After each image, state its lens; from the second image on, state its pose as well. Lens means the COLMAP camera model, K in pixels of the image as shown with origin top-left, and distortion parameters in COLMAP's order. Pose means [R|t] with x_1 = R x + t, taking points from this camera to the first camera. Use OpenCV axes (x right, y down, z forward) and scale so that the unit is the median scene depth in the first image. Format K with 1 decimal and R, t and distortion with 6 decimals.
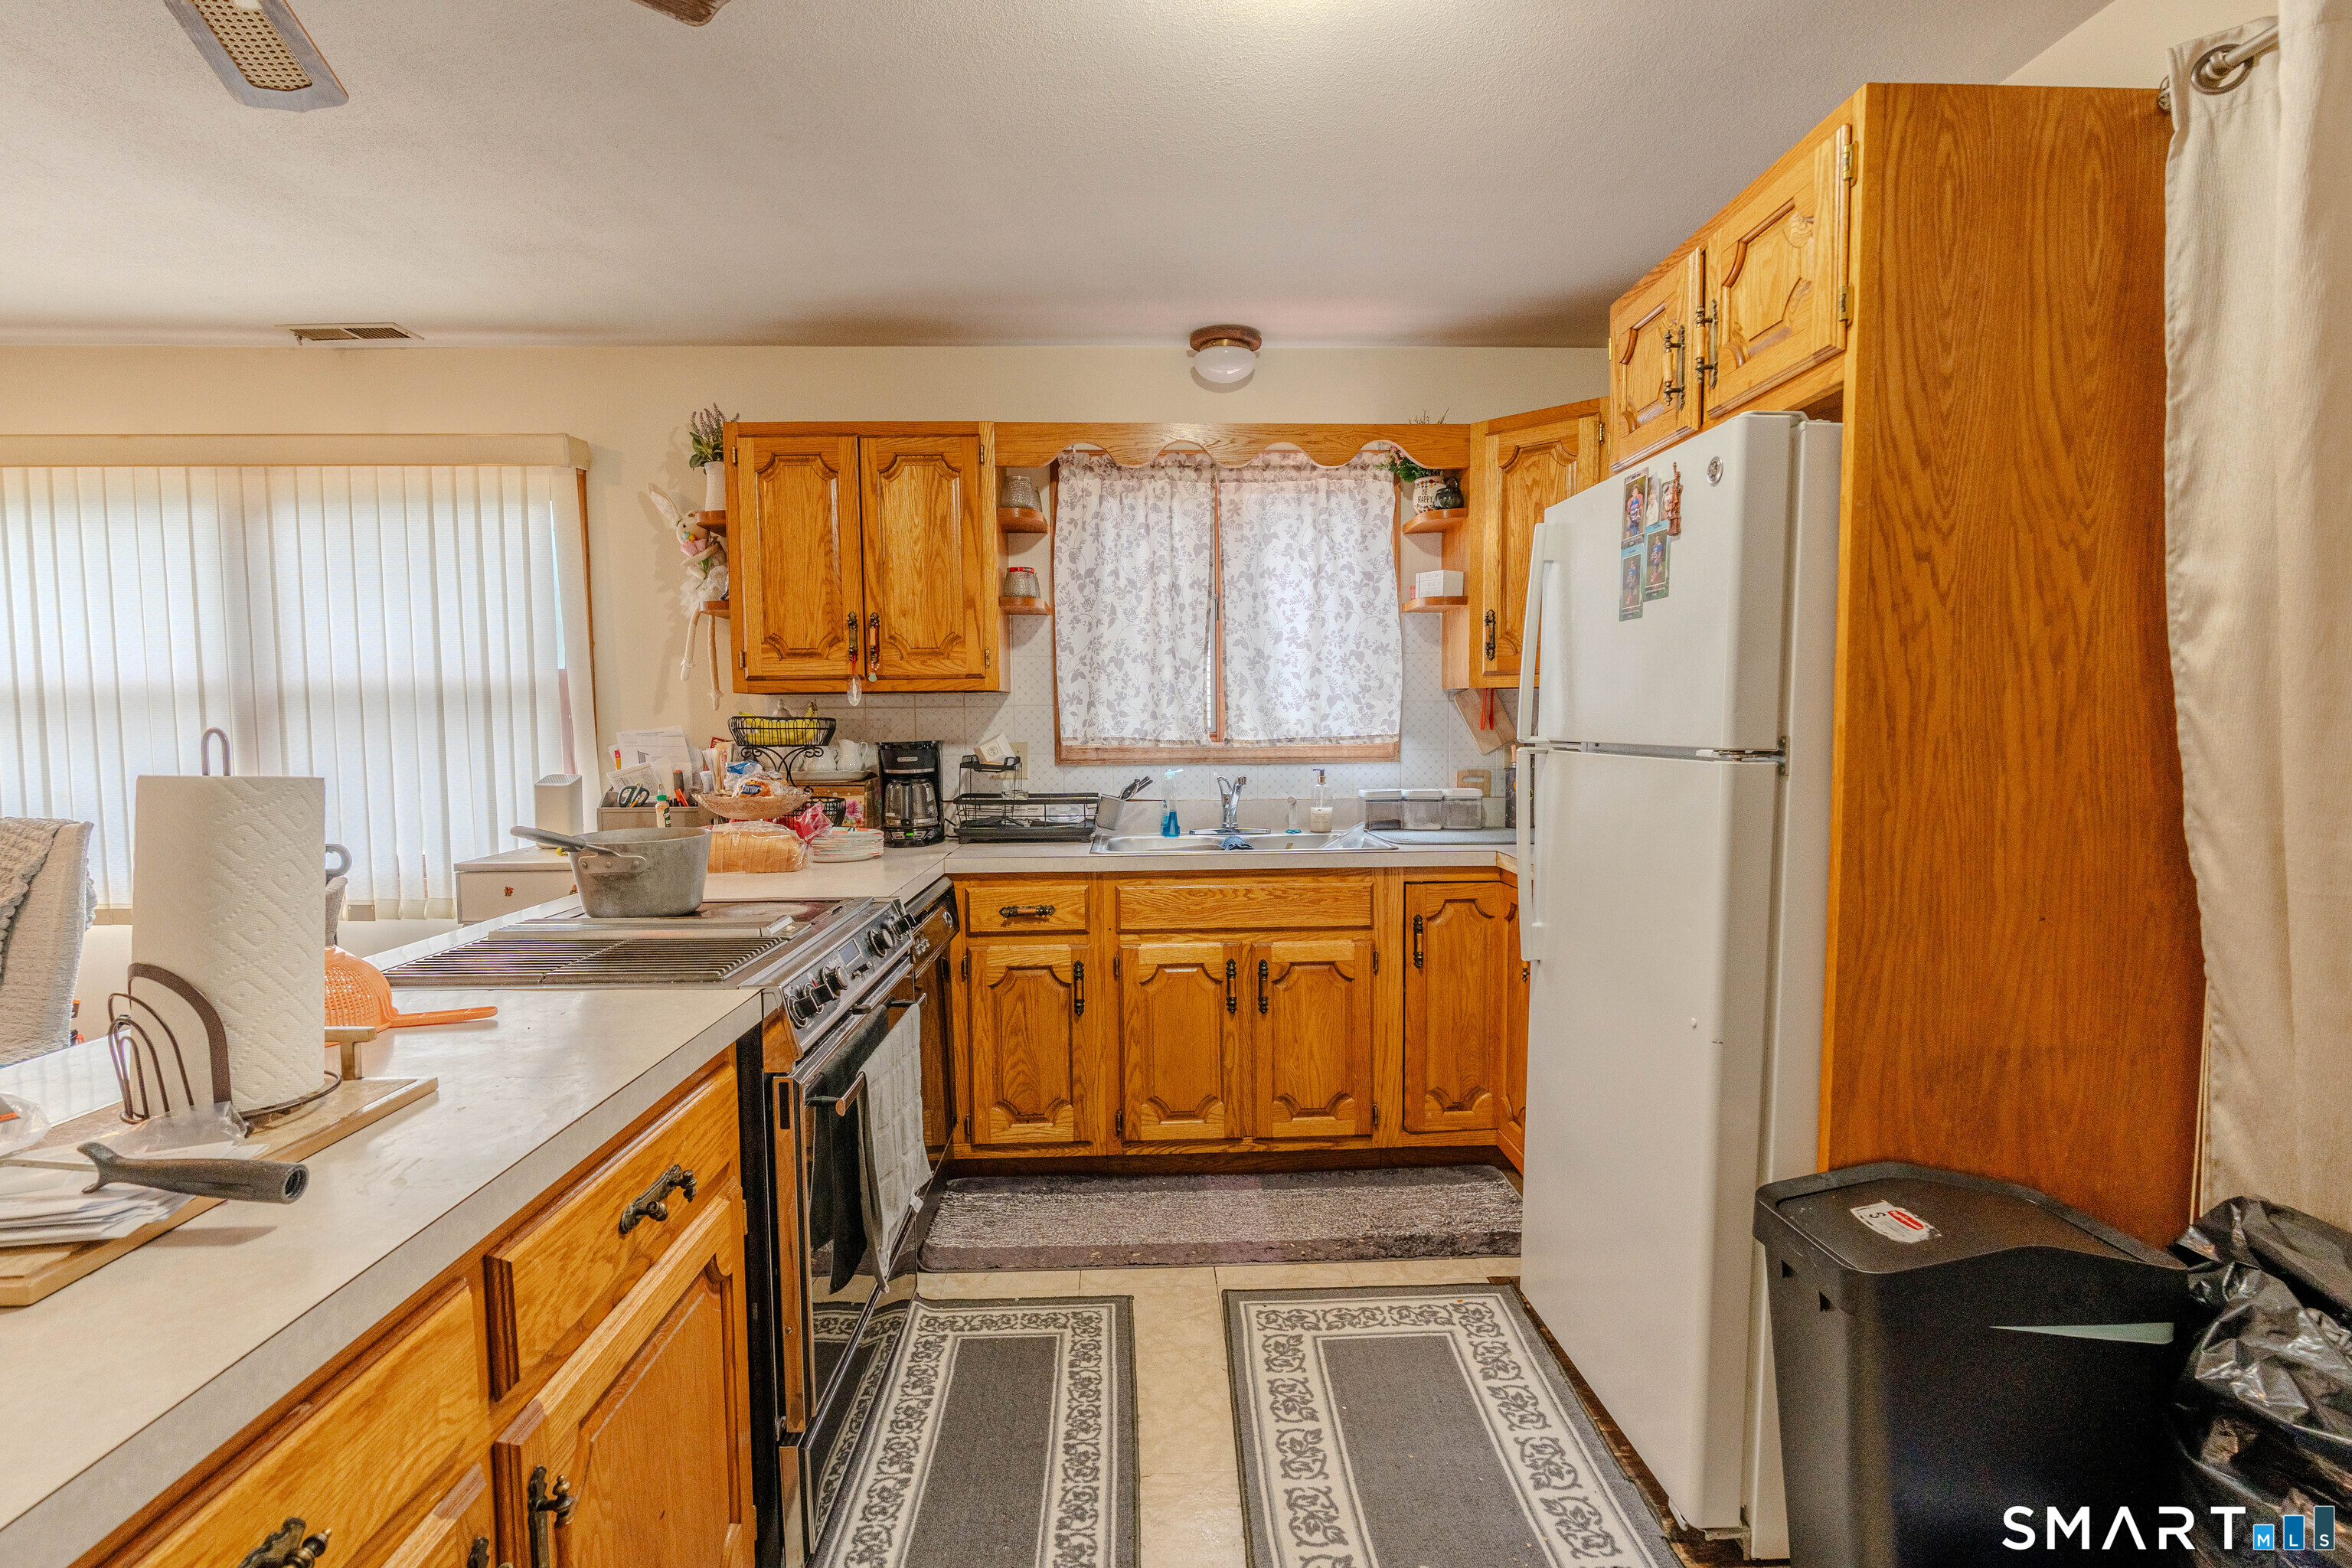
lens RADIAL K [[1076.3, 0, 1200.0], [0, 1076.3, 785.8], [0, 0, 1]] dist [-0.004242, 0.001083]
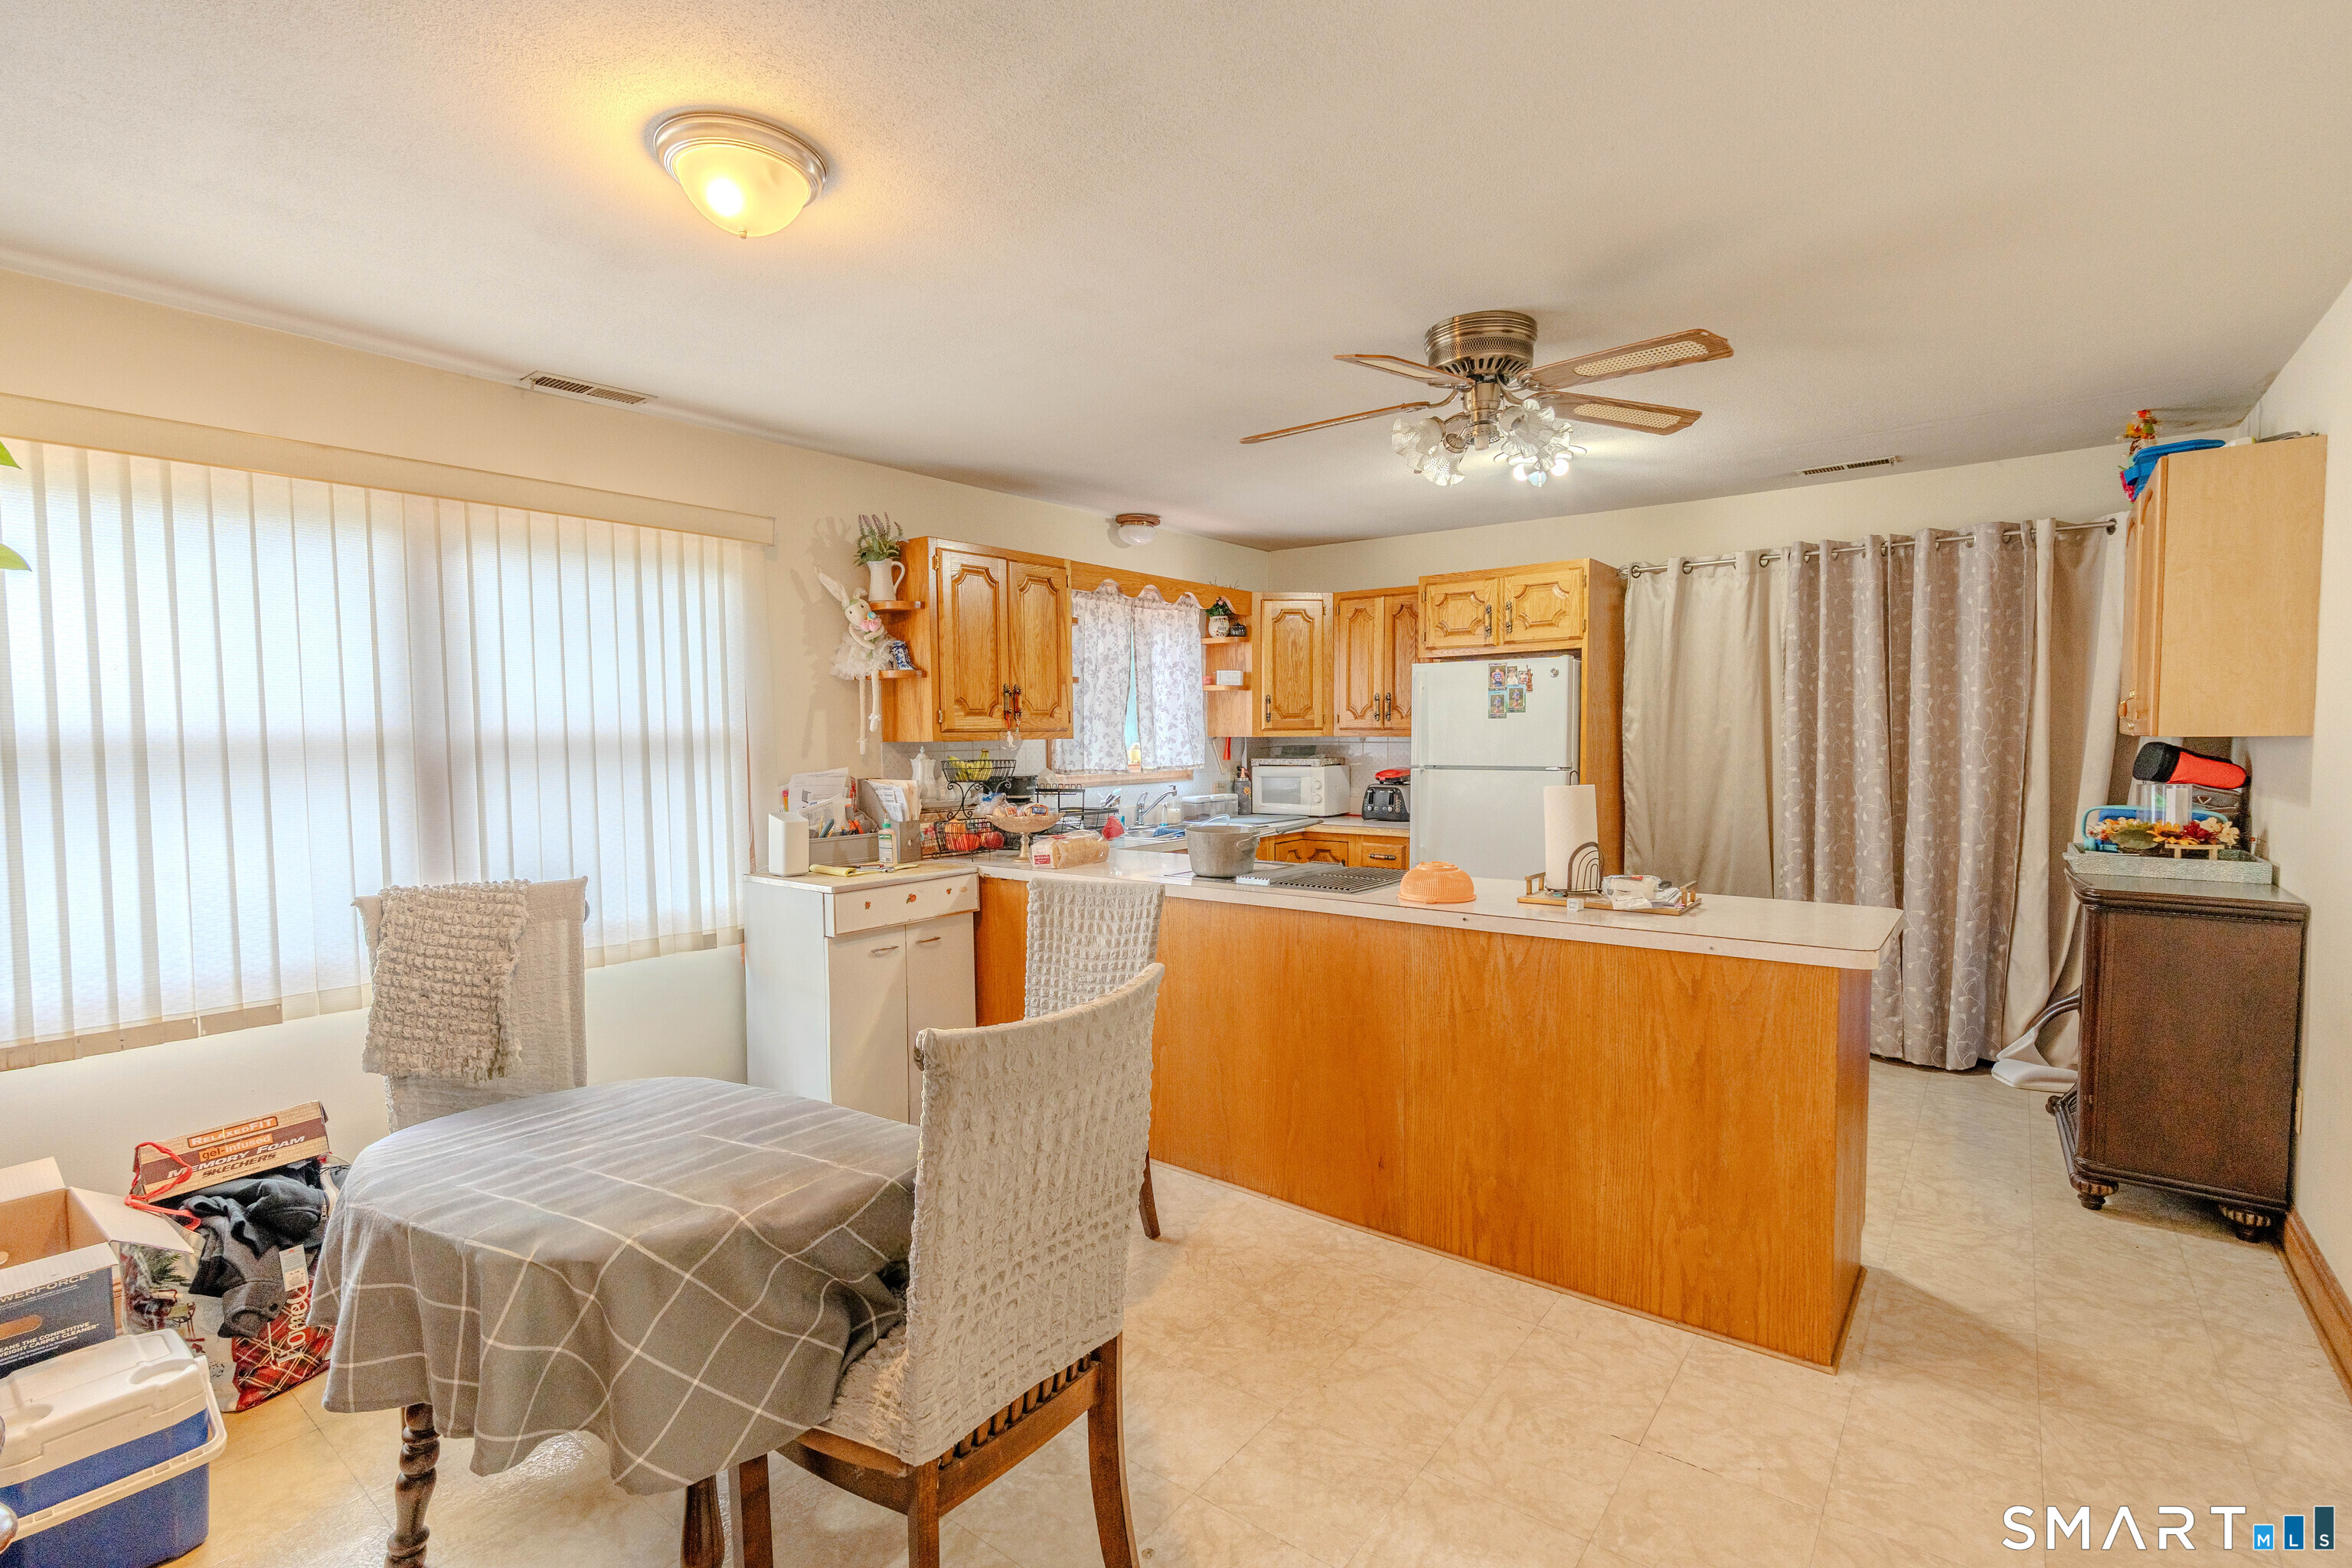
lens RADIAL K [[1076.3, 0, 1165.9], [0, 1076.3, 787.2], [0, 0, 1]] dist [-0.004242, 0.001083]
pose [[0.658706, -0.035444, 0.751565, -1.242755], [0.052166, 0.998637, 0.001375, -0.018795], [-0.750590, 0.038300, 0.659657, -0.072166]]
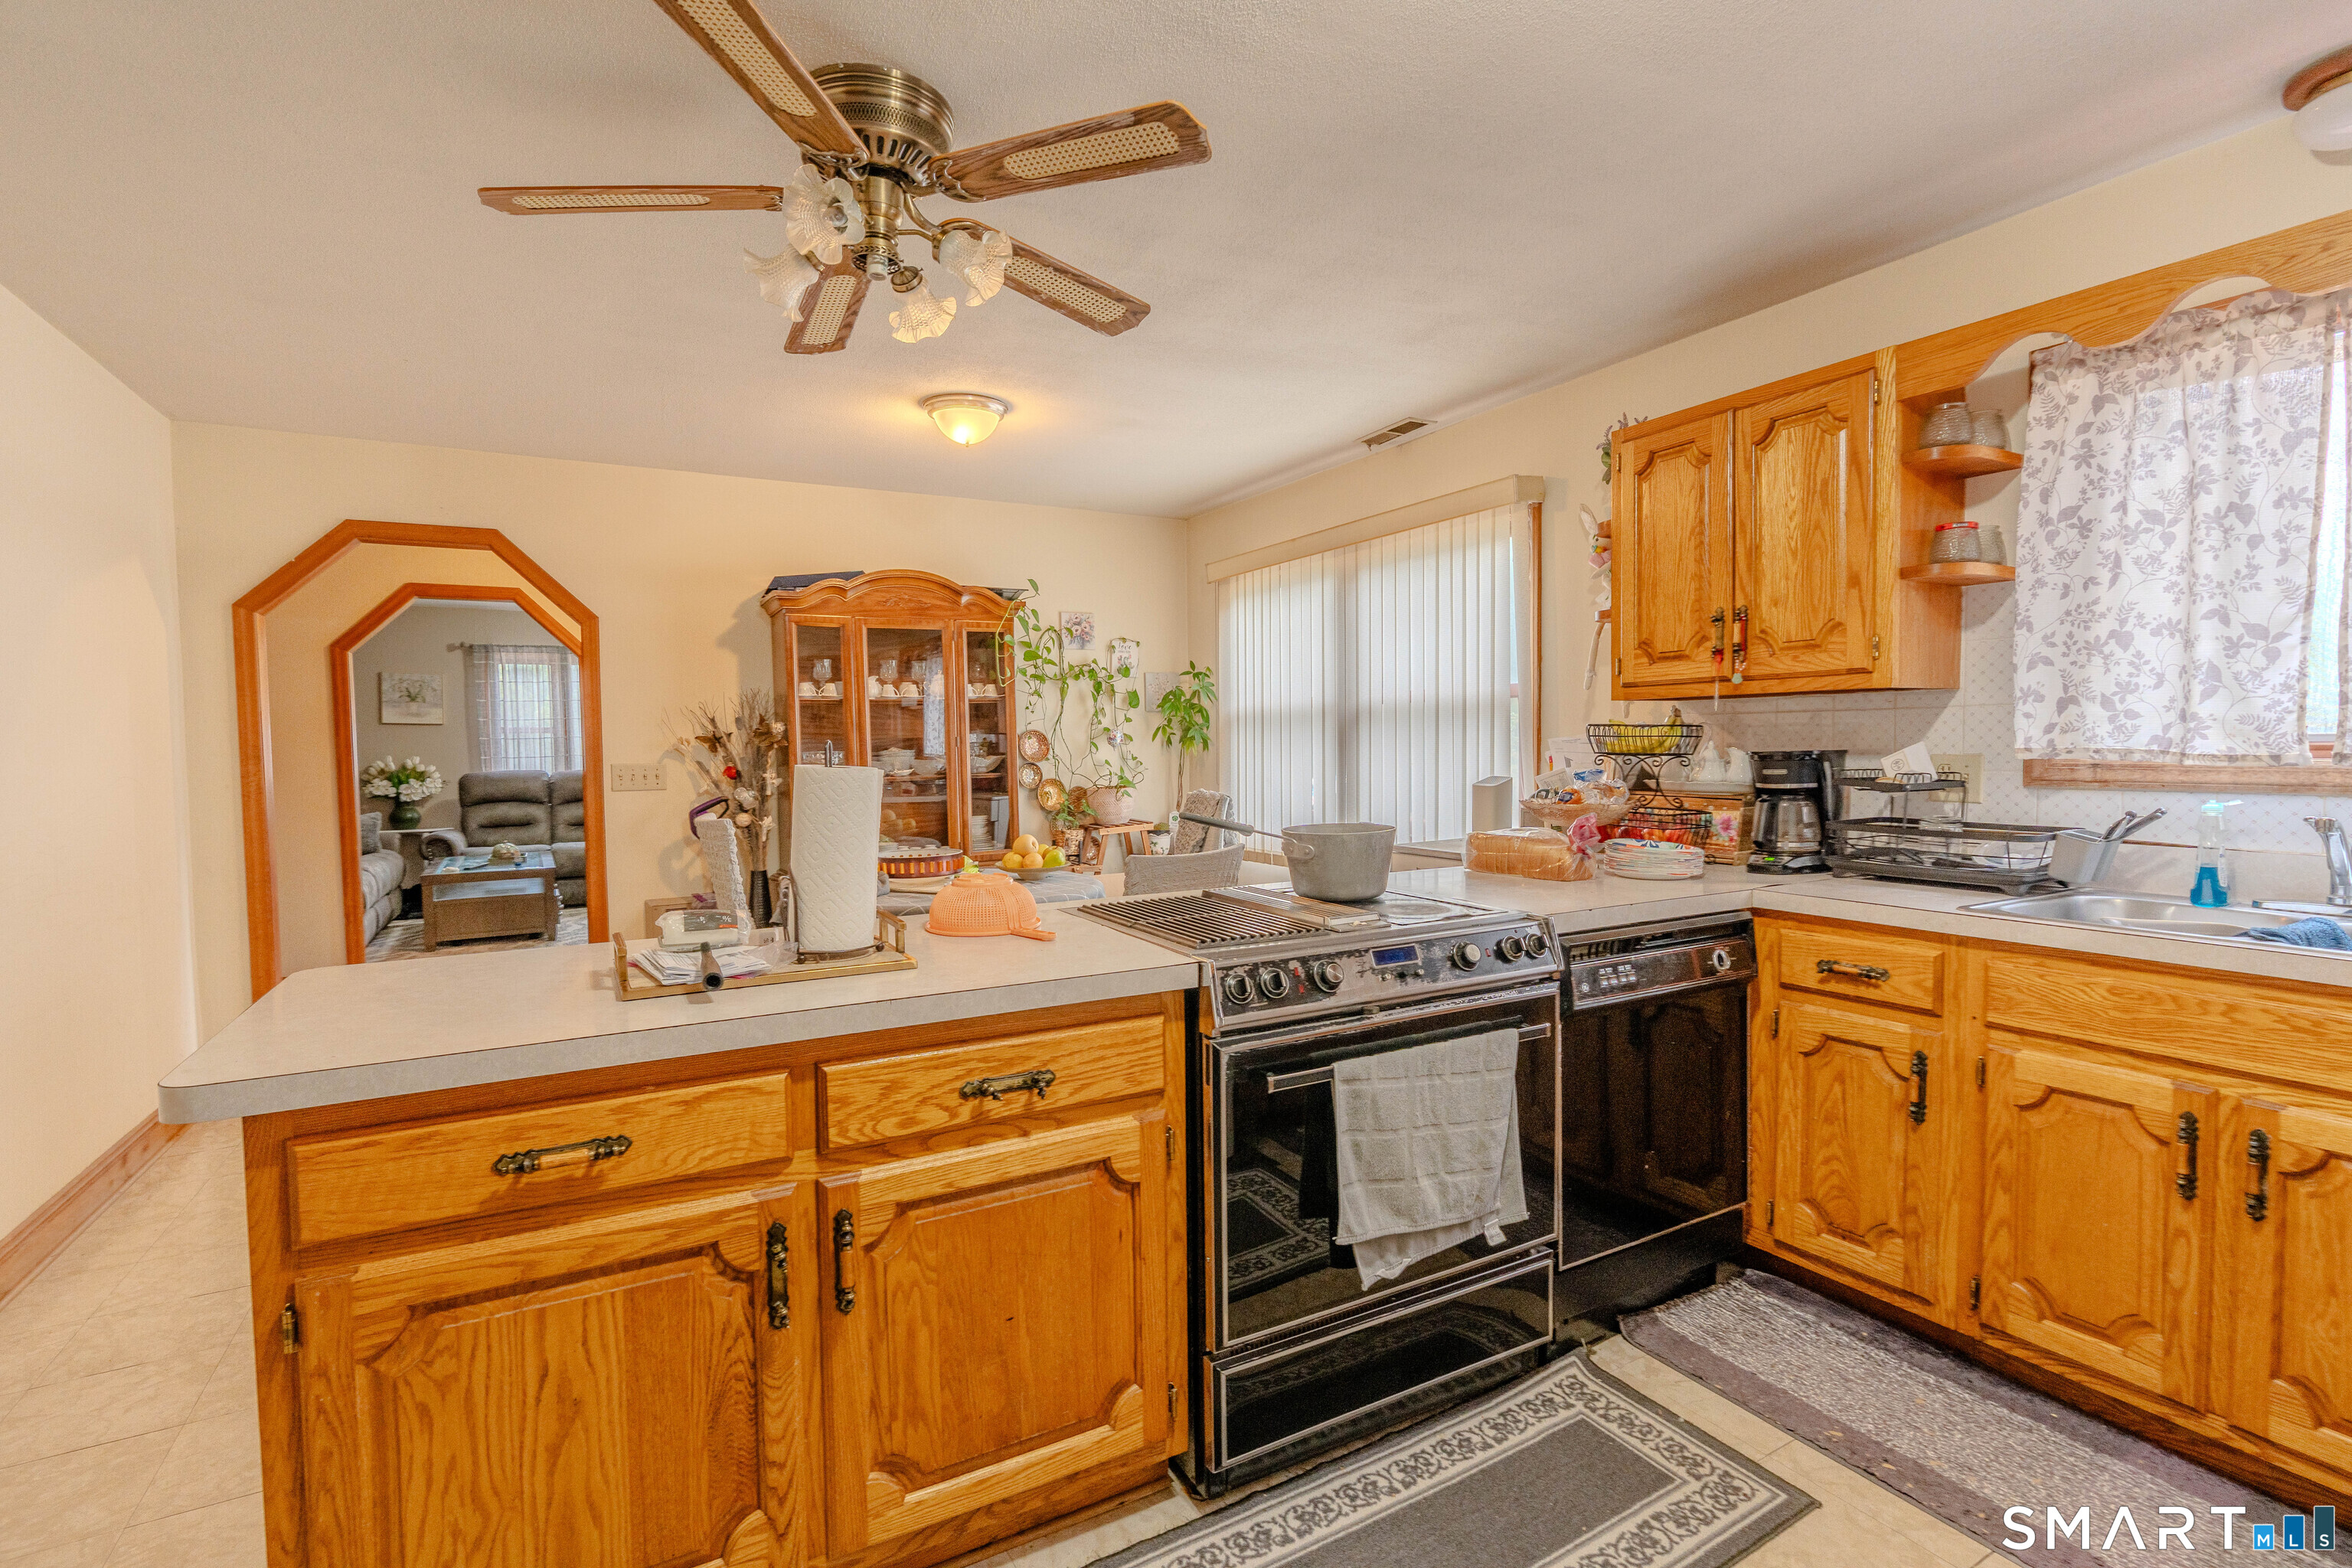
lens RADIAL K [[1076.3, 0, 1195.0], [0, 1076.3, 782.5], [0, 0, 1]] dist [-0.004242, 0.001083]
pose [[0.468783, 0.038590, -0.882470, 0.272346], [-0.044579, 0.998806, 0.019996, -0.012739], [0.882188, 0.029965, 0.469943, 0.189988]]
